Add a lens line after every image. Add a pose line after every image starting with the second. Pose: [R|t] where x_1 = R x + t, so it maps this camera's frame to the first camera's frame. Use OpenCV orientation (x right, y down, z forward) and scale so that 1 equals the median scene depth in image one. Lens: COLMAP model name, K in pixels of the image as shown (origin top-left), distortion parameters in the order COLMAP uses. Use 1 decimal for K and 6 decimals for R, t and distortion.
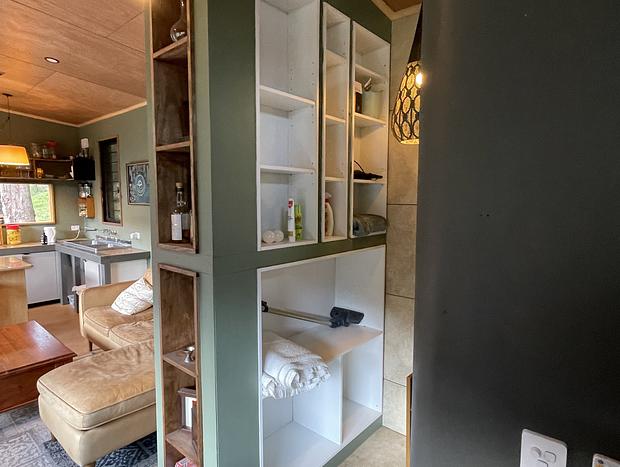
lens RADIAL K [[373.2, 0, 310.7], [0, 373.2, 234.5], [0, 0, 1]] dist [0.004291, 0.001696]
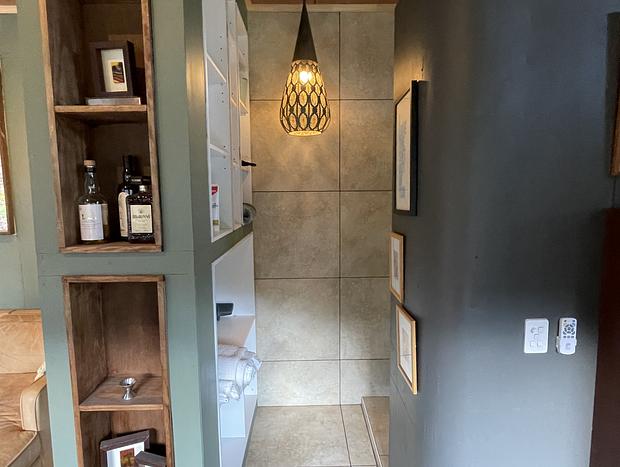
lens RADIAL K [[373.2, 0, 310.3], [0, 373.2, 232.6], [0, 0, 1]] dist [0.004291, 0.001696]
pose [[0.745612, -0.084246, 0.661034, -0.465694], [0.078887, 0.996160, 0.037977, 0.005873], [-0.661695, 0.023831, 0.749395, 0.160854]]
